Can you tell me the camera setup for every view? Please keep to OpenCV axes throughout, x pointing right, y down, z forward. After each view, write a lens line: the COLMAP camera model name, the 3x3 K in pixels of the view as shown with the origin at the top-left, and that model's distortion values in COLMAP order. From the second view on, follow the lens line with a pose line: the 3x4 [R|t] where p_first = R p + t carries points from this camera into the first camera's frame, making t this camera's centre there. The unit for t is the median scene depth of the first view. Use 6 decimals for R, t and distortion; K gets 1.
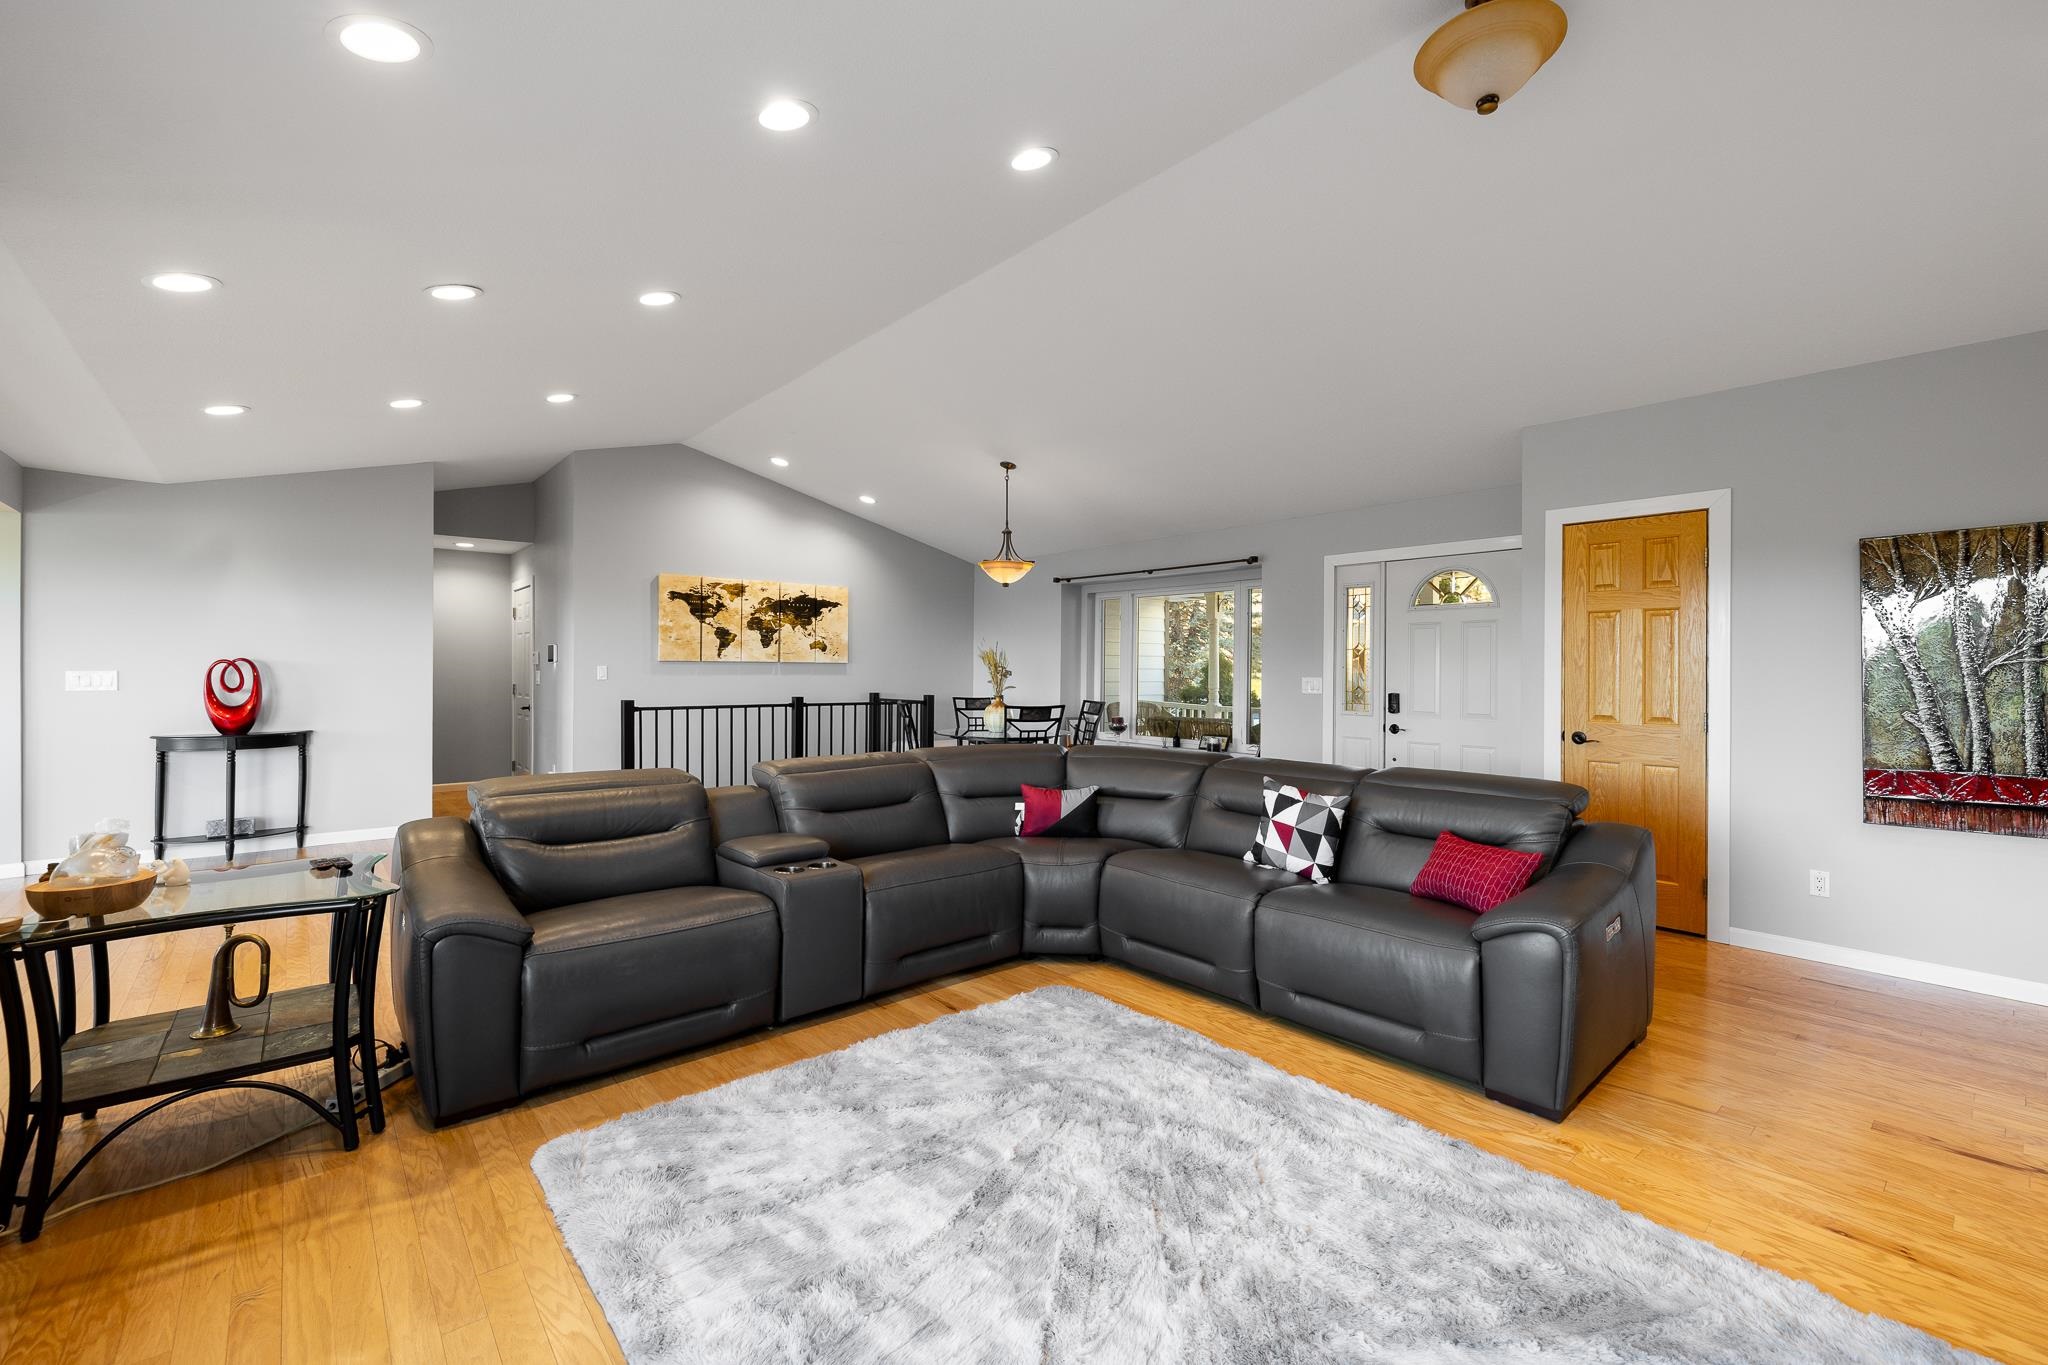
lens RADIAL K [[862.8, 0, 1040.4], [0, 862.8, 672.1], [0, 0, 1]] dist [0.003439, 0.000004]
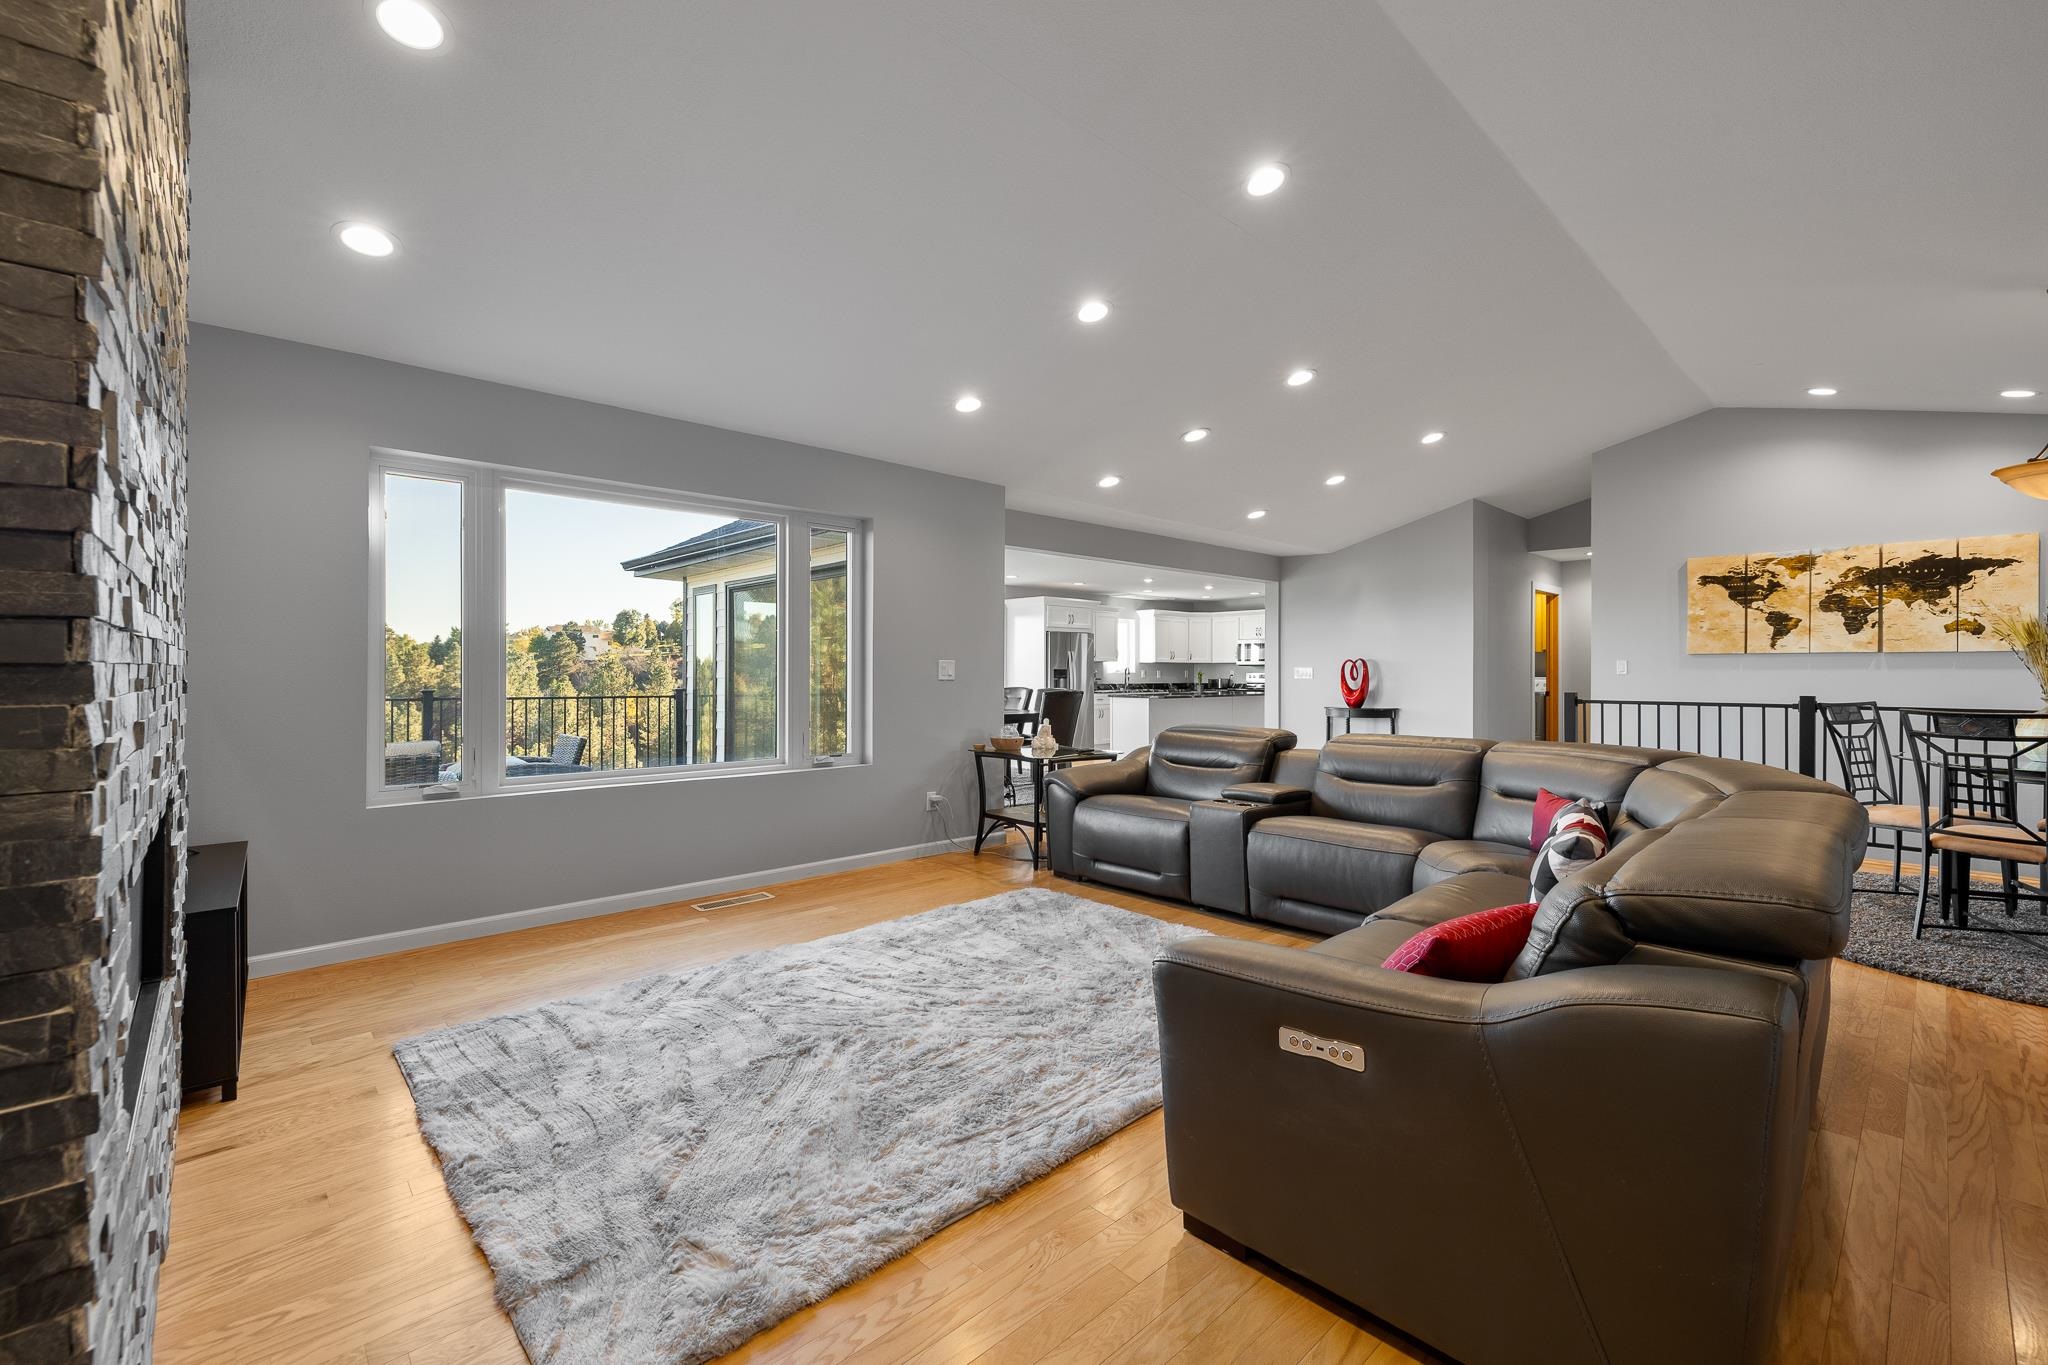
lens RADIAL K [[862.8, 0, 1033.5], [0, 862.8, 669.8], [0, 0, 1]] dist [0.003439, 0.000004]
pose [[0.047571, -0.007364, -0.998841, 0.720396], [-0.007023, 0.999946, -0.007706, 0.025144], [0.998843, 0.007382, 0.047516, 0.443102]]
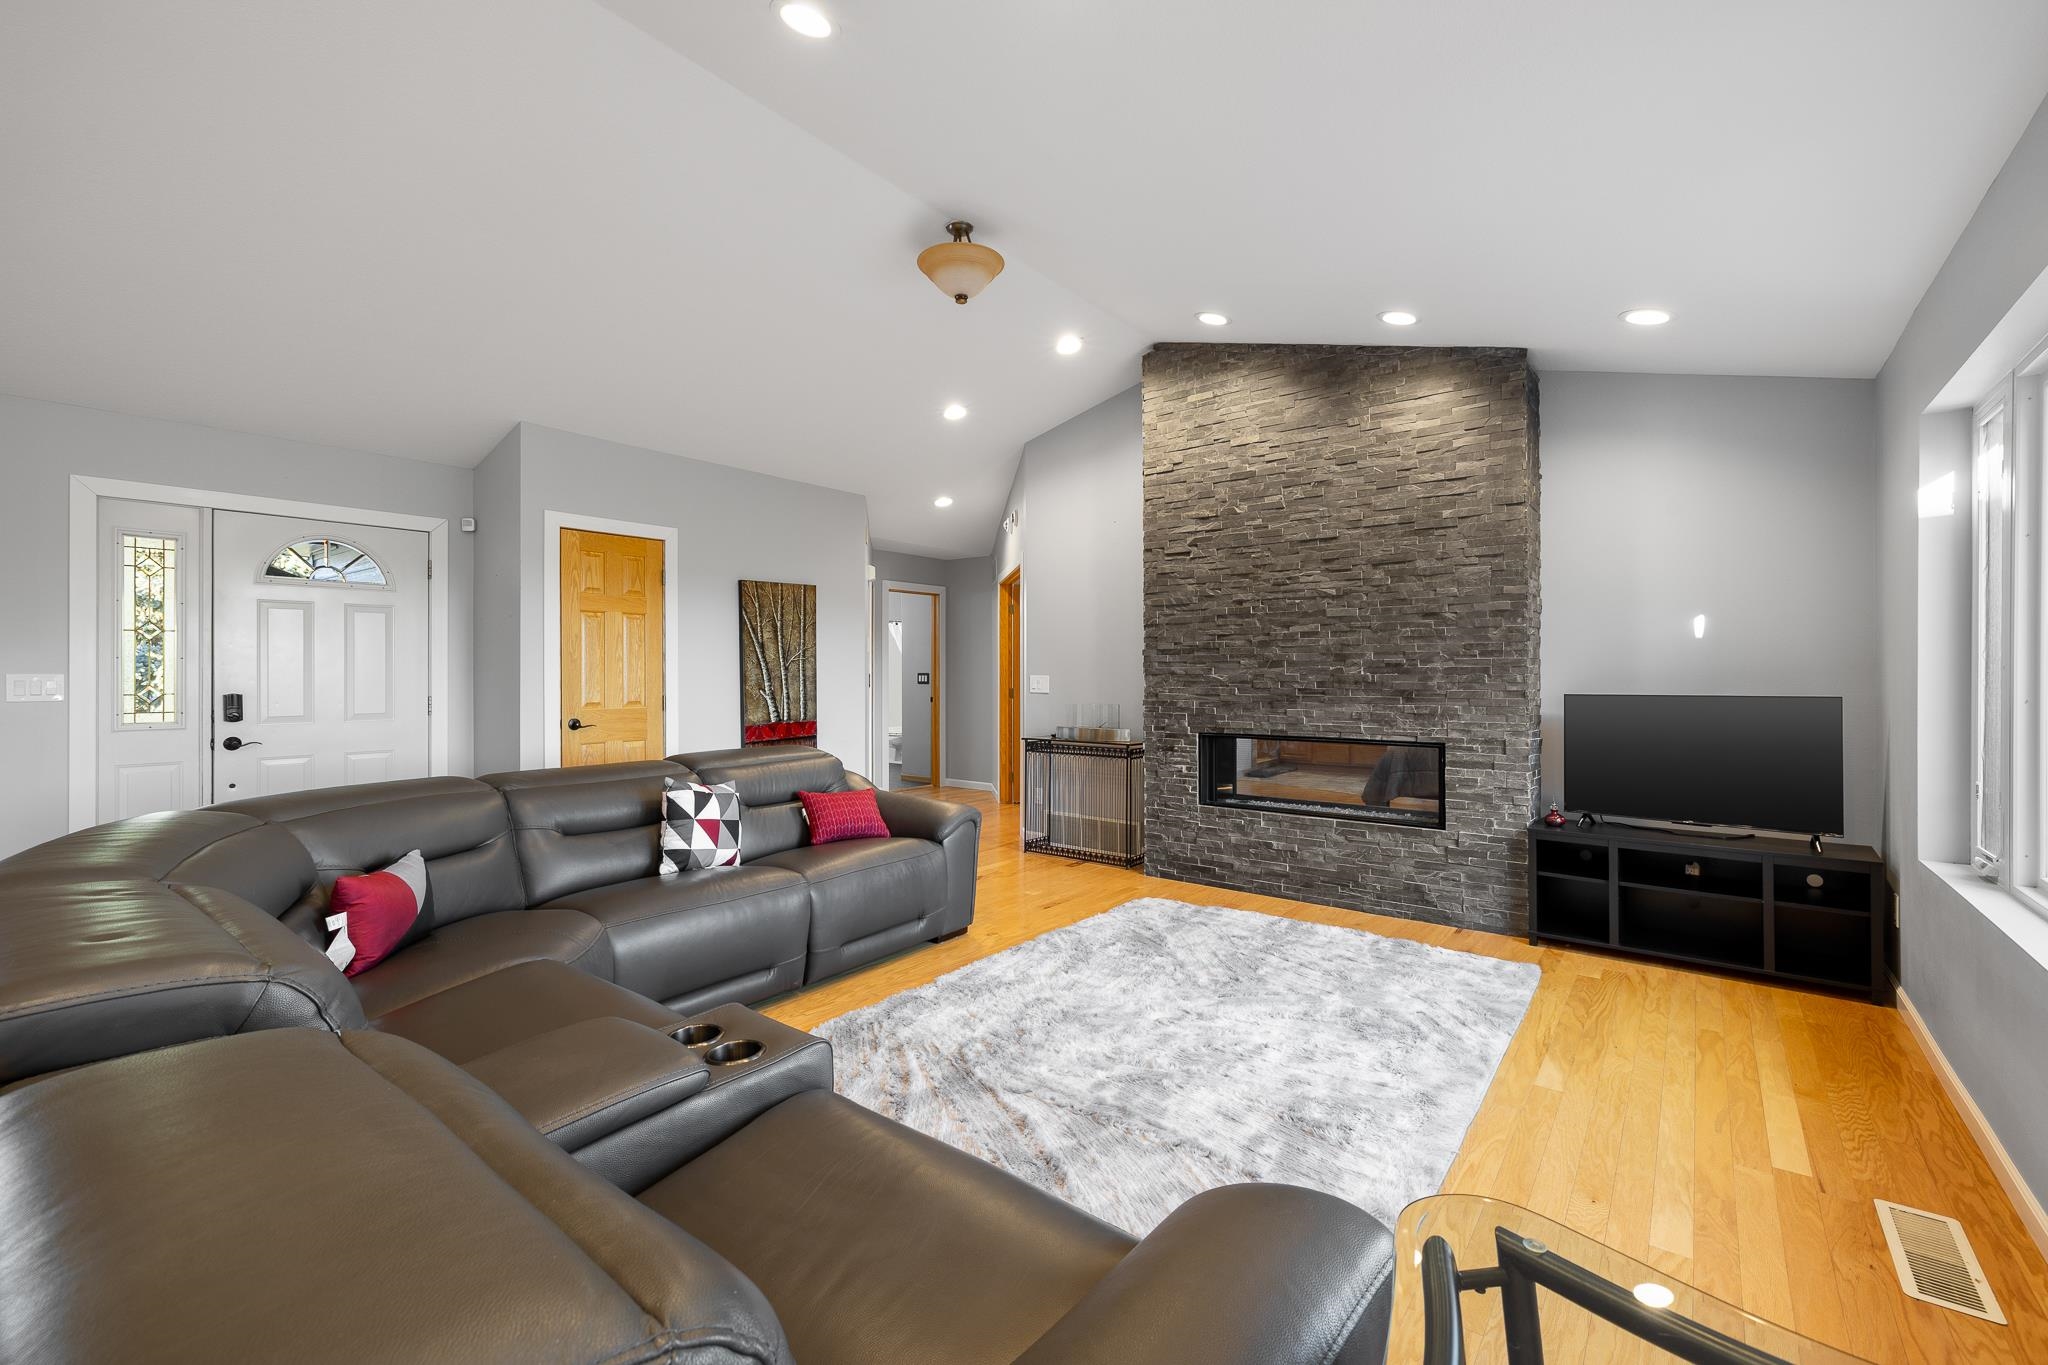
lens RADIAL K [[862.8, 0, 1023.4], [0, 862.8, 679.7], [0, 0, 1]] dist [0.003439, 0.000004]
pose [[-0.186189, -0.014870, 0.982401, -0.563969], [0.002805, 0.999873, 0.015666, 0.003492], [-0.982510, 0.005672, -0.186124, 0.642636]]
